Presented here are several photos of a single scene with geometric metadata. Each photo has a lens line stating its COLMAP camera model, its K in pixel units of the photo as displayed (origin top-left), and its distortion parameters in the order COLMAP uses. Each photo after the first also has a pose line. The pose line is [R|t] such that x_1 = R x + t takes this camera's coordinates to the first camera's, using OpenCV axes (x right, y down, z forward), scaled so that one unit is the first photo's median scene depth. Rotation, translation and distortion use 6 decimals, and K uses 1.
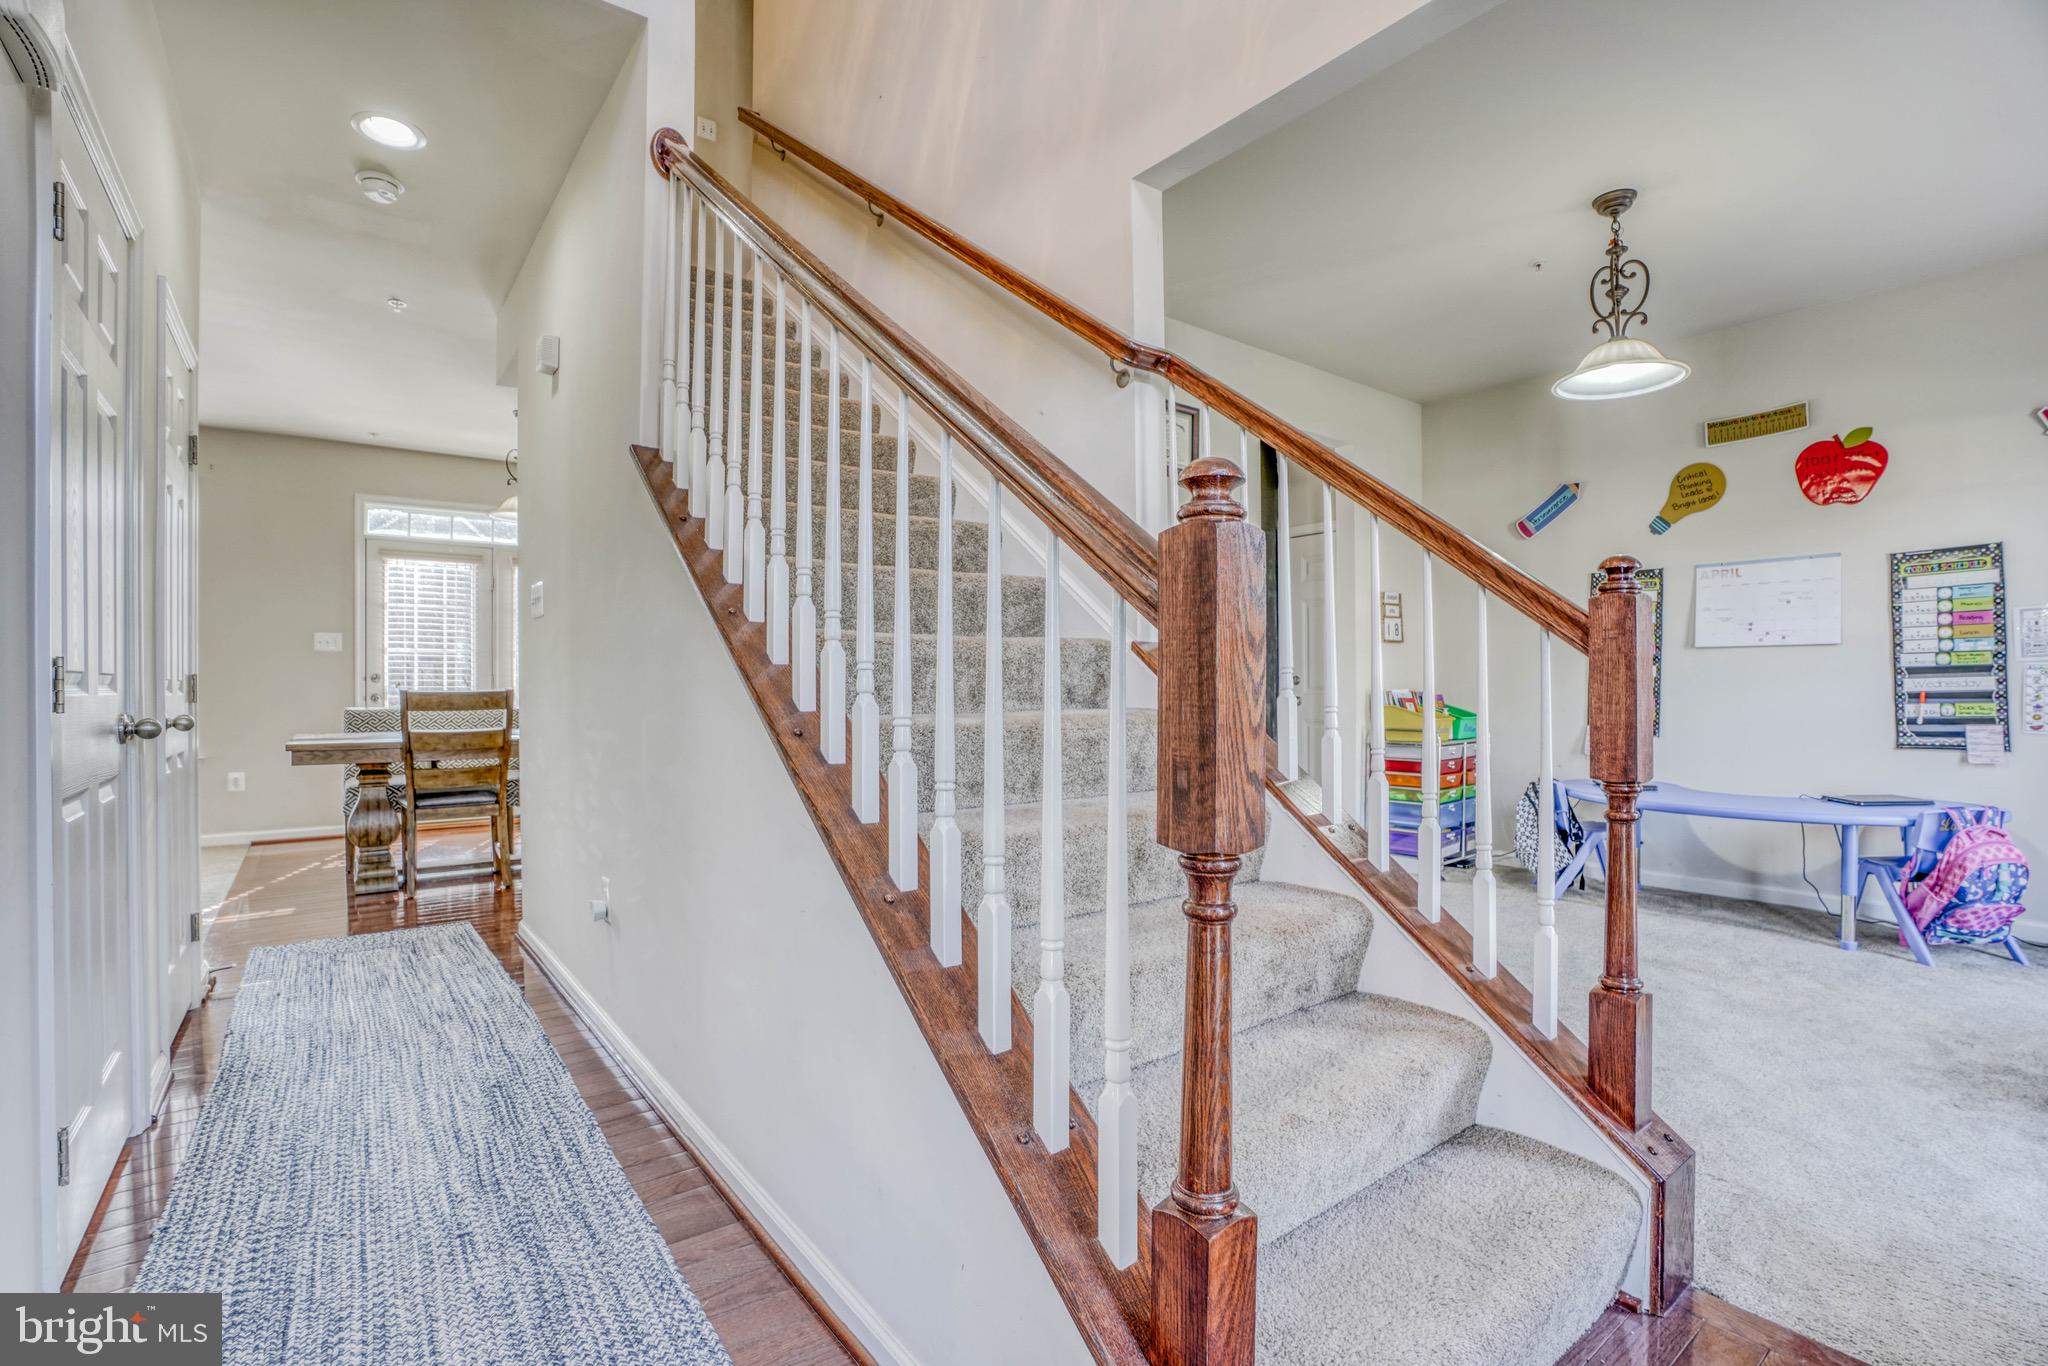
lens RADIAL K [[1019.0, 0, 896.1], [0, 1019.0, 690.5], [0, 0, 1]] dist [-0.055307, 0.018183]
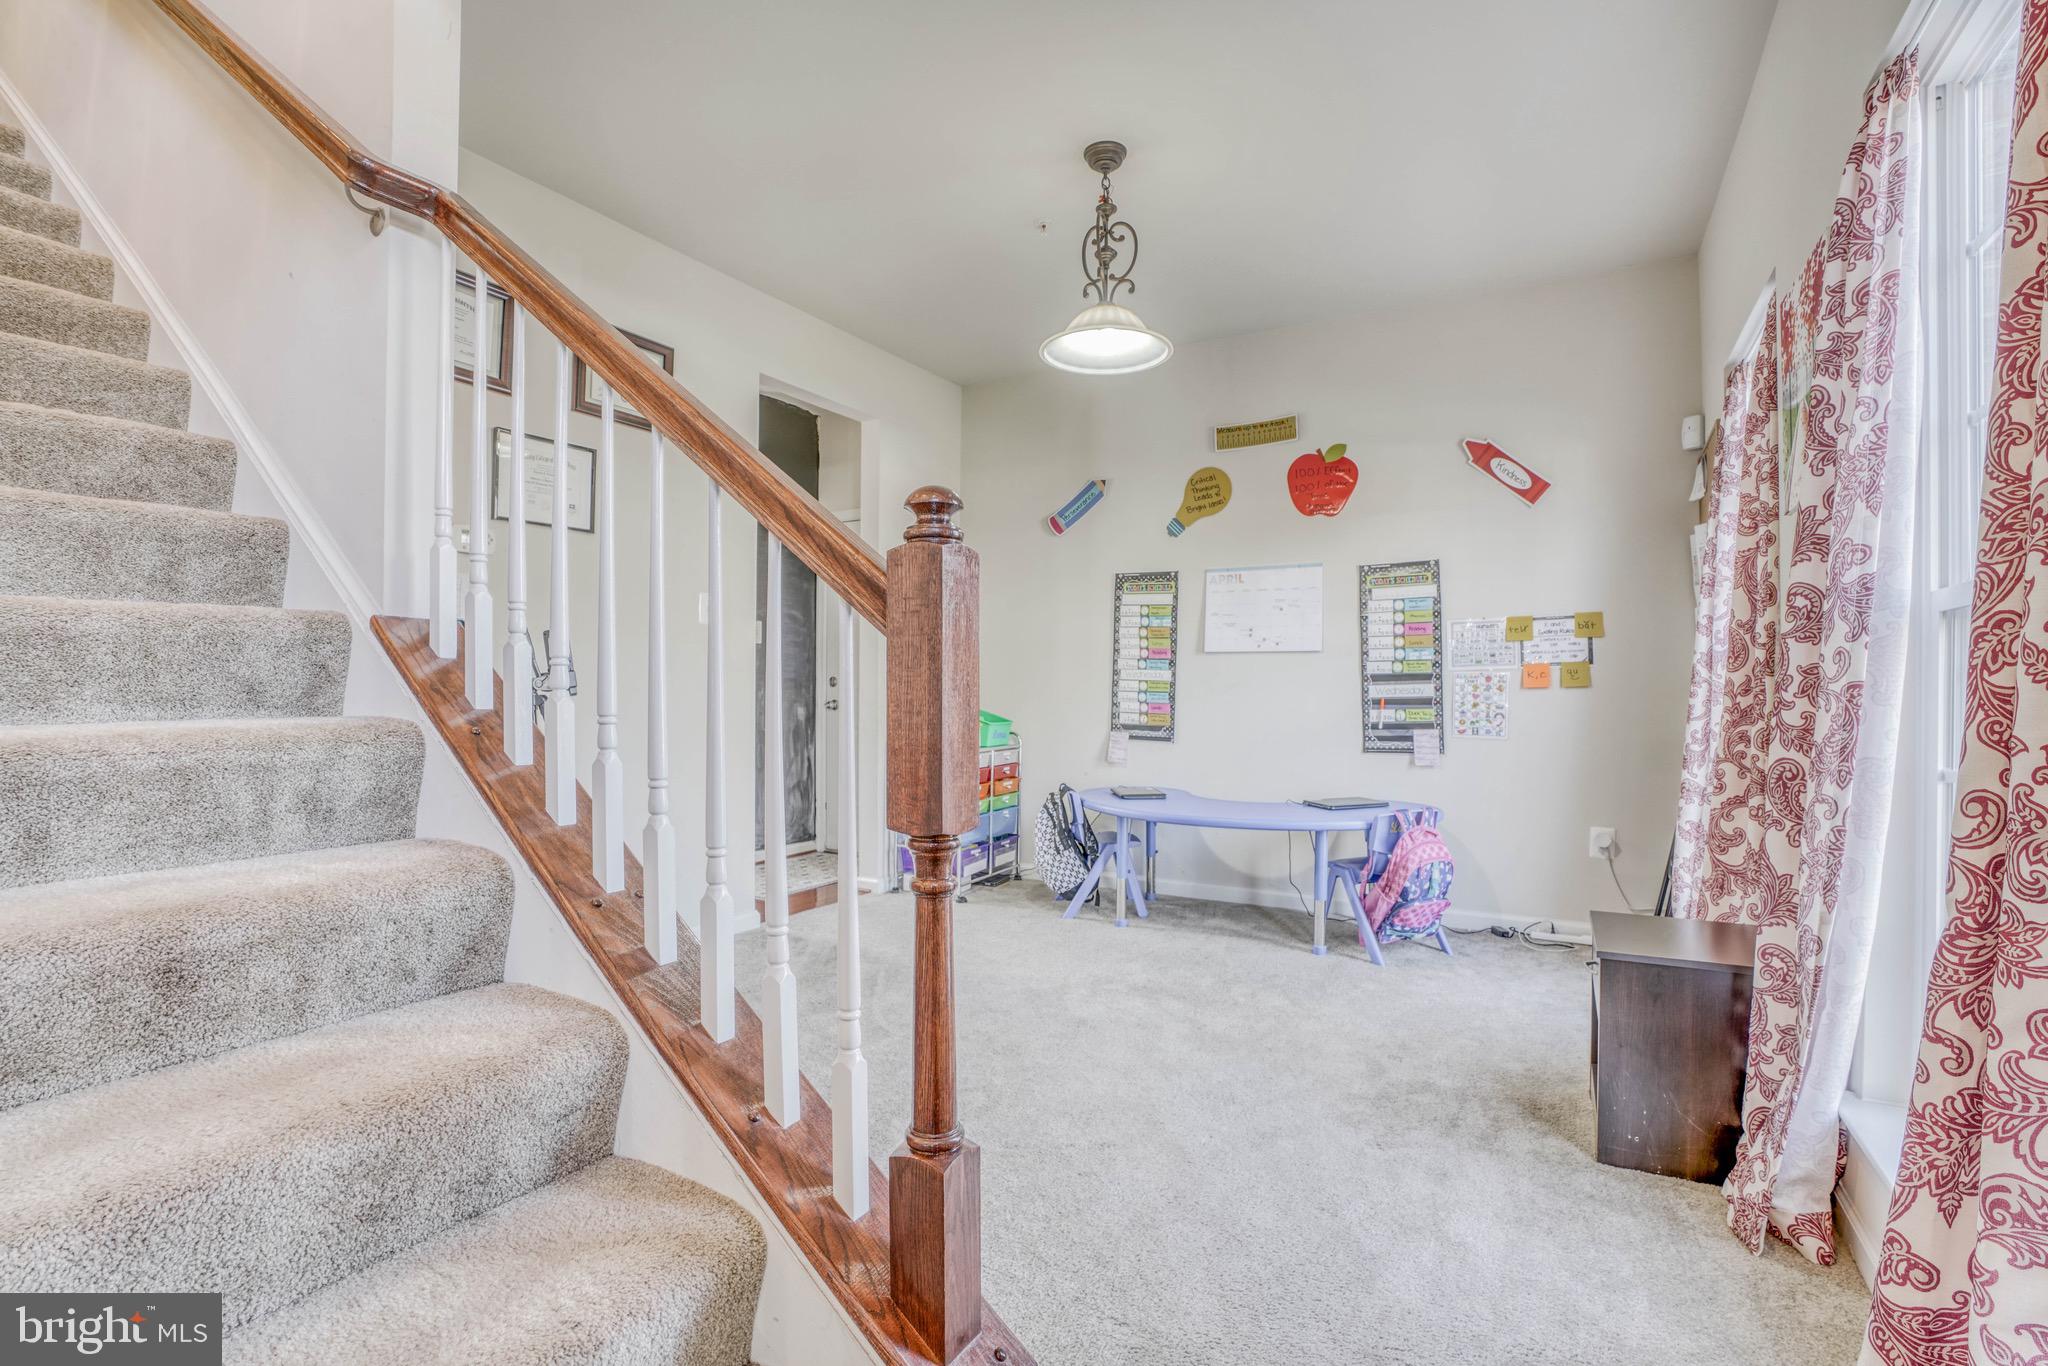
lens RADIAL K [[957.5, 0, 996.3], [0, 957.5, 688.0], [0, 0, 1]] dist [-0.054471, 0.000341]
pose [[0.926338, 0.009090, 0.376584, 0.298896], [-0.006957, 0.999951, -0.007023, 0.000509], [-0.376629, 0.003886, 0.926356, 0.226444]]
